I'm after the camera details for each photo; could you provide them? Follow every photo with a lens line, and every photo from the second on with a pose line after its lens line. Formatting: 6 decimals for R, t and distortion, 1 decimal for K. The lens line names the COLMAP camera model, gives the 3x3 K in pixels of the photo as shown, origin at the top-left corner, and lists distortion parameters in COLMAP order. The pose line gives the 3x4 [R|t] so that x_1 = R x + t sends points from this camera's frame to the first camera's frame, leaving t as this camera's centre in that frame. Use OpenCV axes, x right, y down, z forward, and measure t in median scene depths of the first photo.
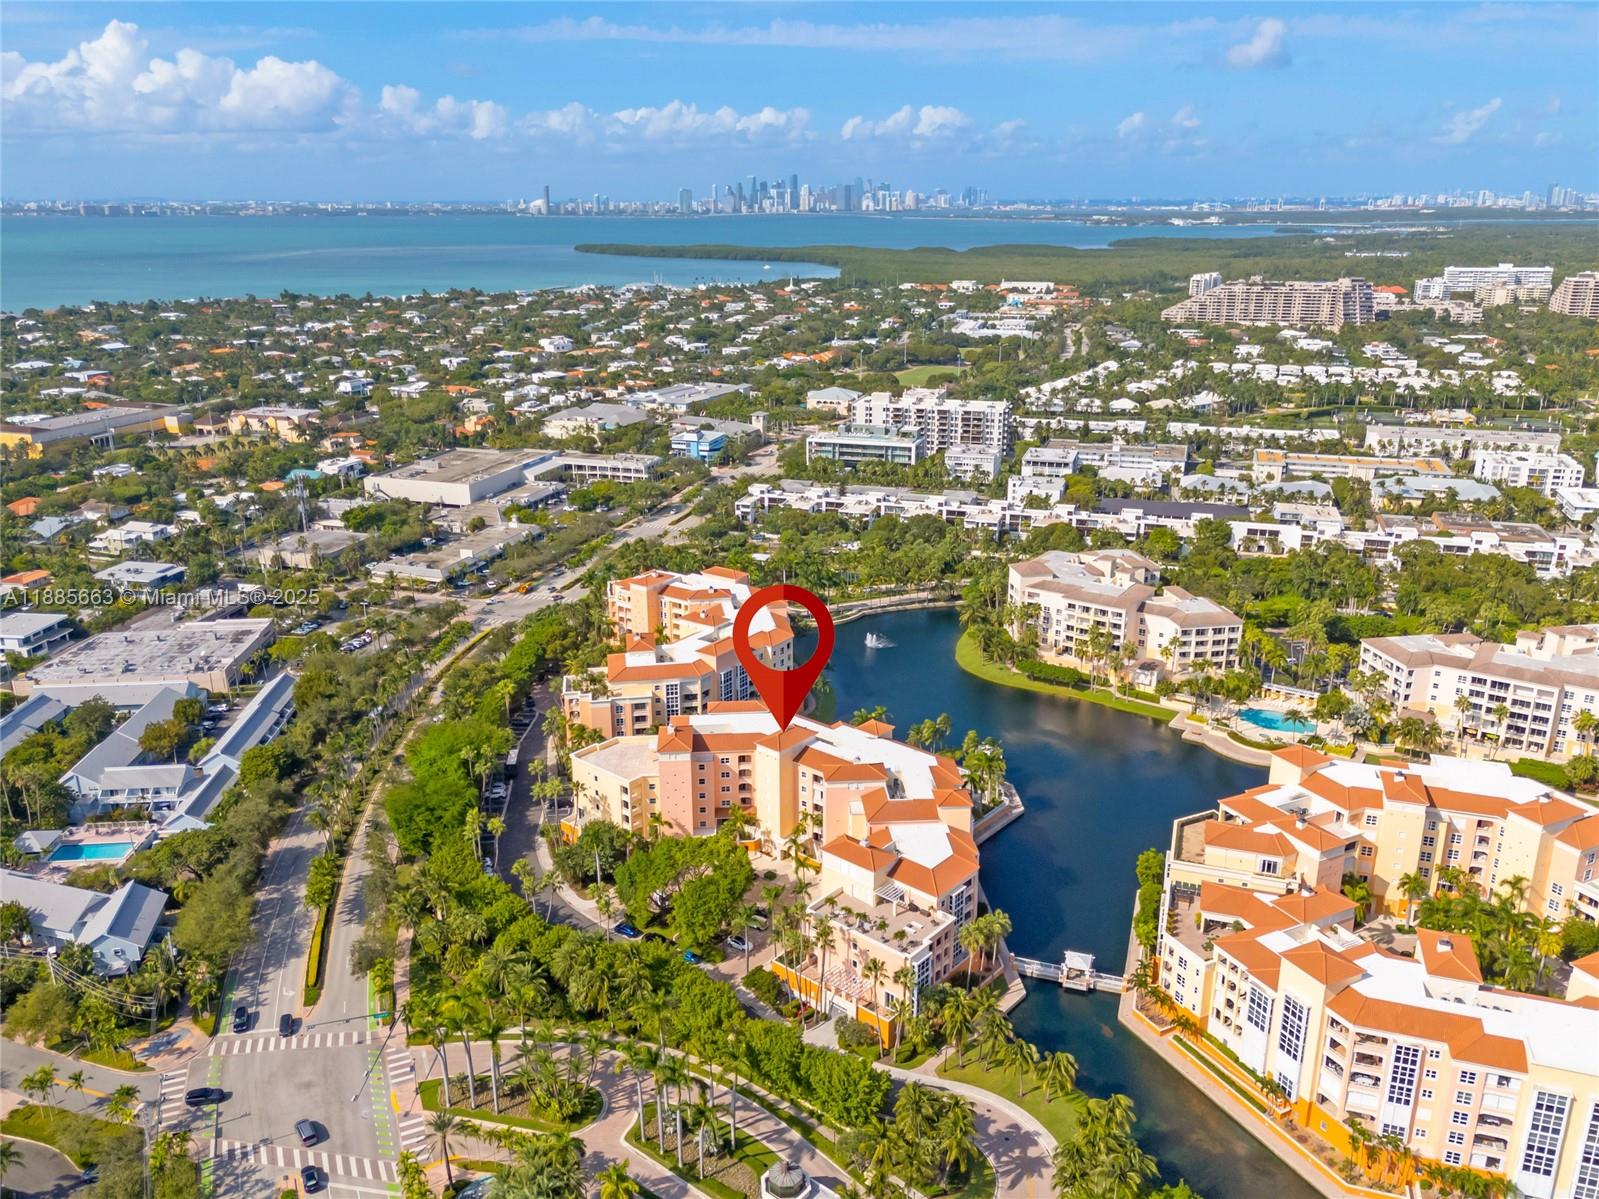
lens RADIAL K [[1203.5, 0, 797.8], [0, 1203.5, 607.3], [0, 0, 1]] dist [0.066489, -0.058212]
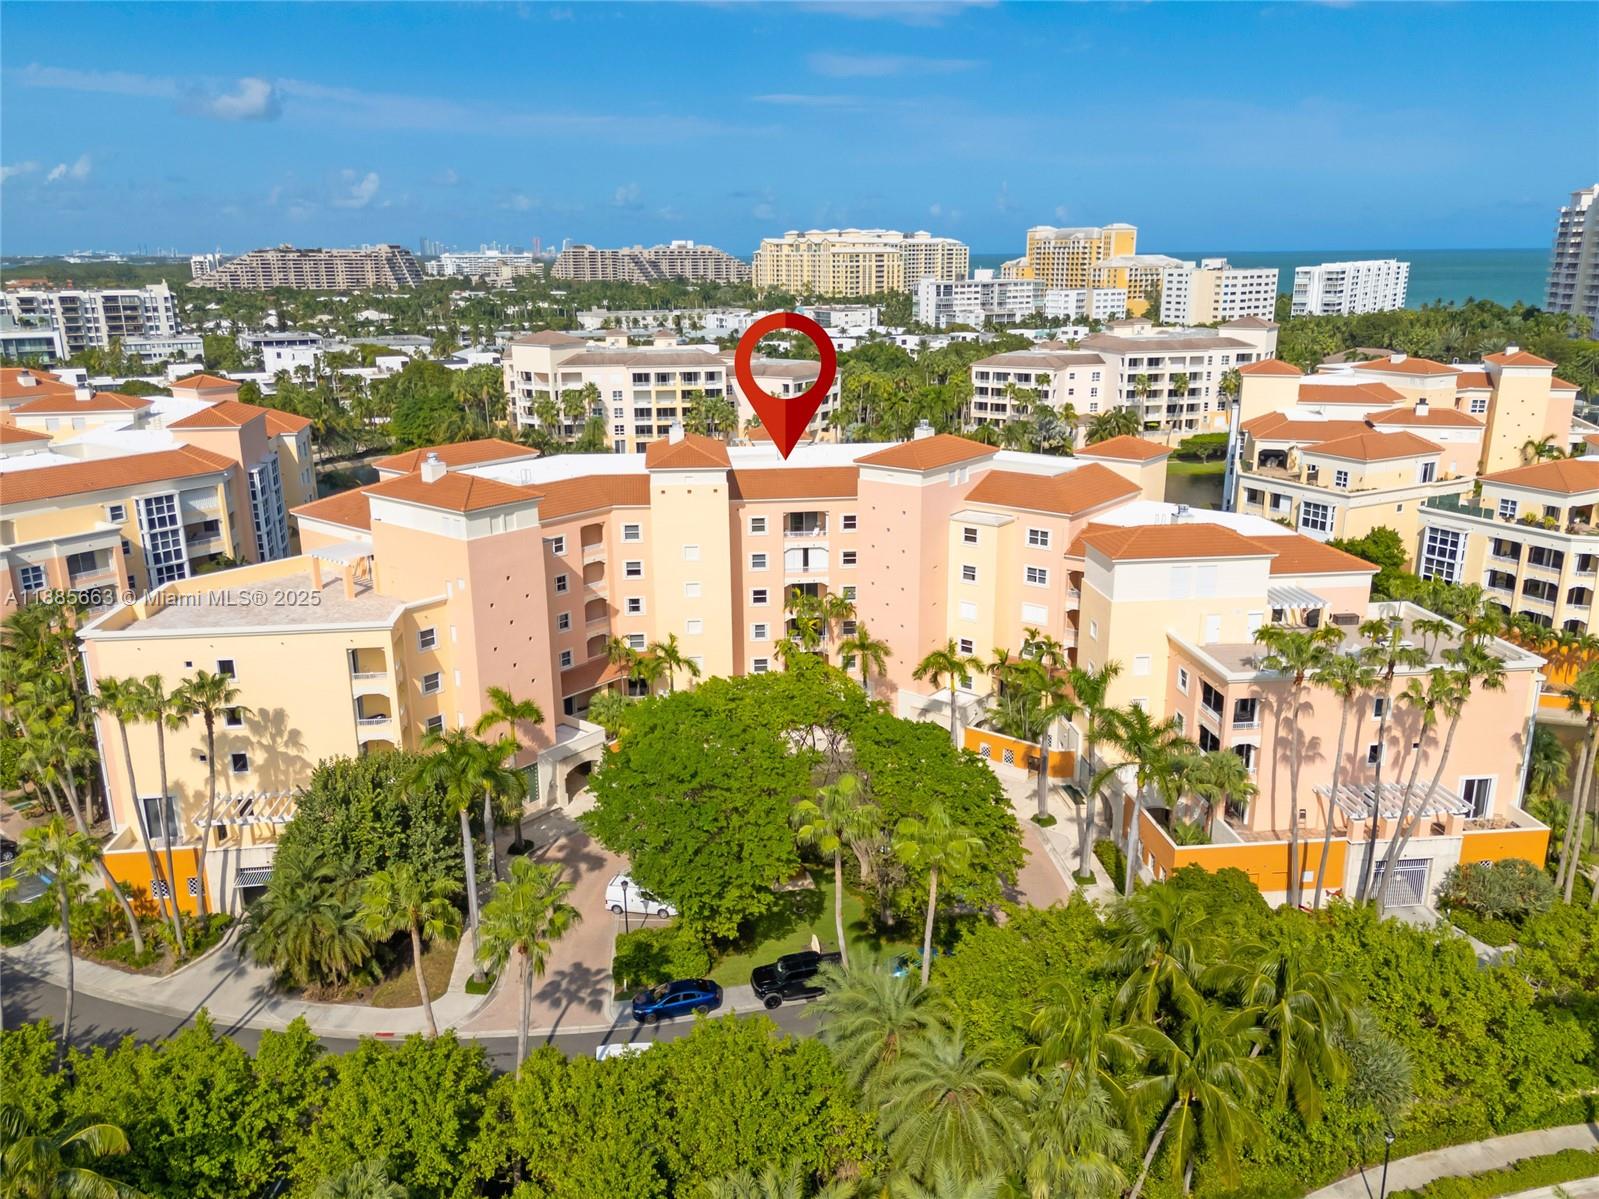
lens RADIAL K [[1203.5, 0, 792.9], [0, 1203.5, 607.2], [0, 0, 1]] dist [0.066489, -0.058212]
pose [[0.679502, -0.205470, 0.704314, -0.128081], [0.237586, 0.969879, 0.053727, 0.064696], [-0.694139, 0.130828, 0.707852, 0.303654]]
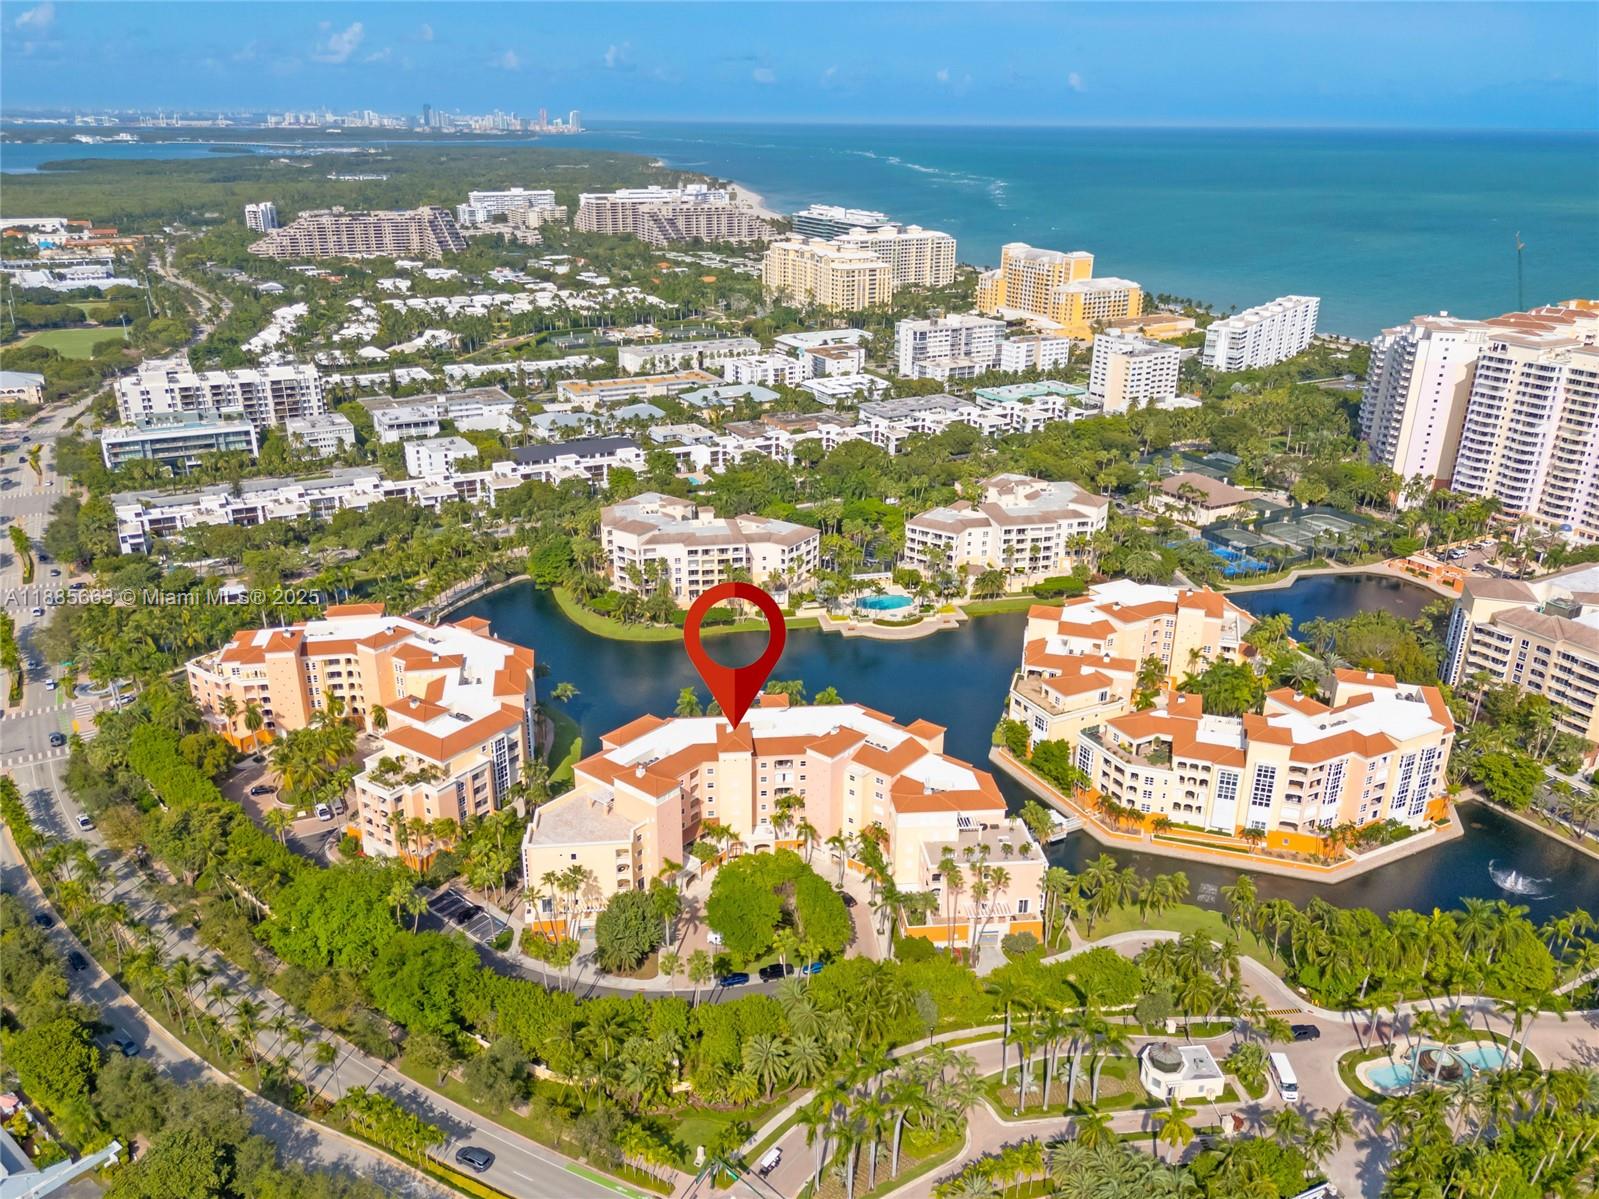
lens RADIAL K [[1203.5, 0, 793.1], [0, 1203.5, 593.0], [0, 0, 1]] dist [0.066489, -0.058212]
pose [[0.685868, -0.255344, 0.681458, -0.272164], [0.220406, 0.965327, 0.139878, -0.058309], [-0.693546, 0.054259, 0.718366, 0.113103]]
